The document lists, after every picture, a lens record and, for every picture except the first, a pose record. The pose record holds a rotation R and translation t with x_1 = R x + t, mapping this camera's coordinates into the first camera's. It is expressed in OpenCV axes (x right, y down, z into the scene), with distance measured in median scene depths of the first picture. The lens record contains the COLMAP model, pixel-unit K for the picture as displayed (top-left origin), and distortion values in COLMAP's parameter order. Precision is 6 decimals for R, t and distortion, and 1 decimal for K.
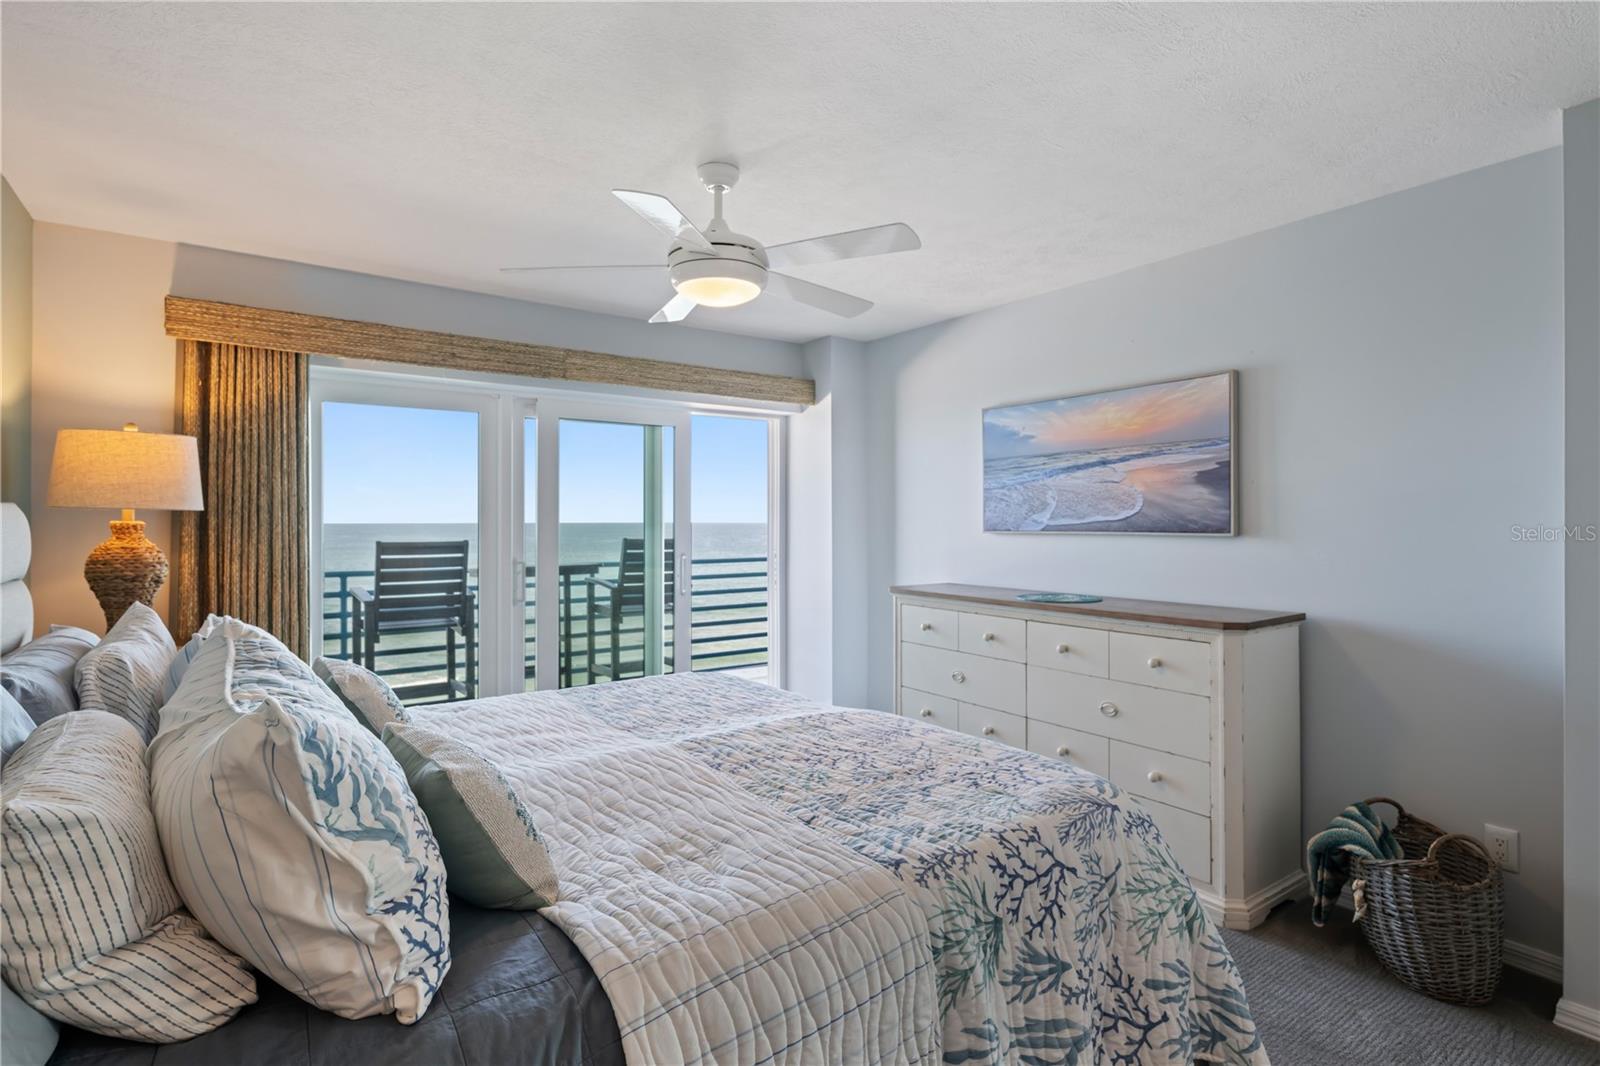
lens RADIAL K [[805.7, 0, 802.8], [0, 805.7, 522.4], [0, 0, 1]] dist [-0.004066, -0.000751]
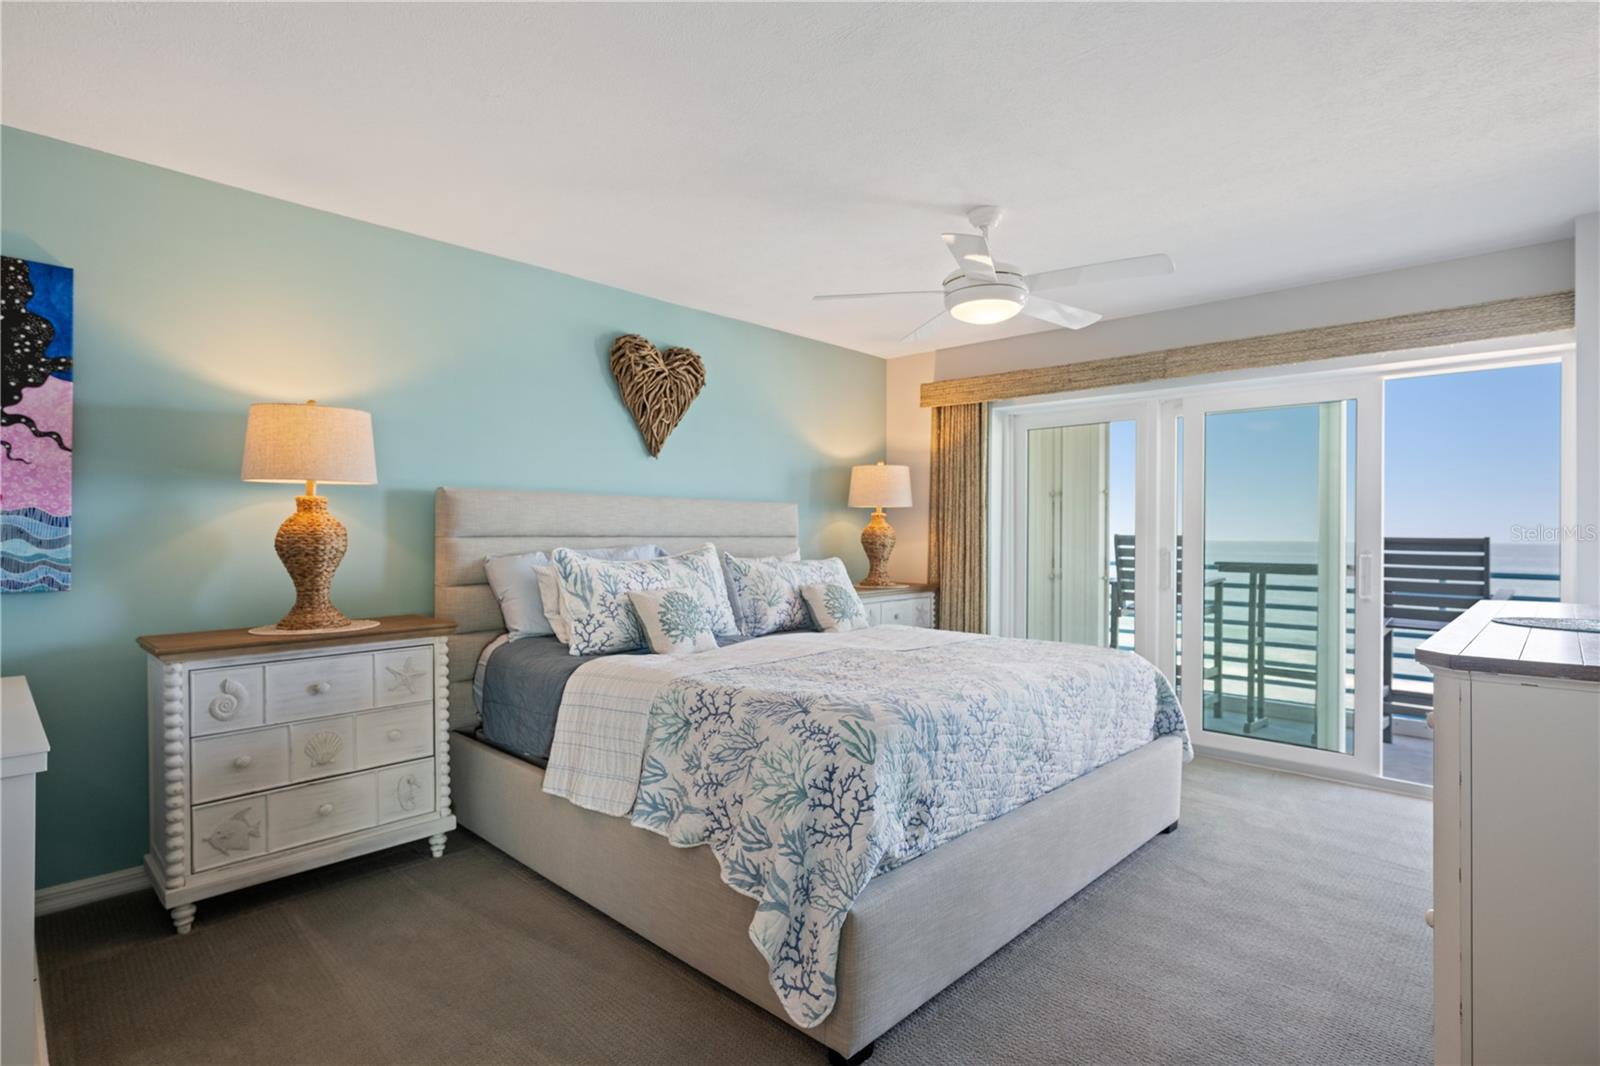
lens RADIAL K [[805.7, 0, 803.2], [0, 805.7, 528.4], [0, 0, 1]] dist [-0.004066, -0.000751]
pose [[0.164561, 0.006319, -0.986347, 0.723220], [-0.001259, 0.999980, 0.006197, 0.020841], [0.986366, 0.000222, 0.164565, 0.341609]]
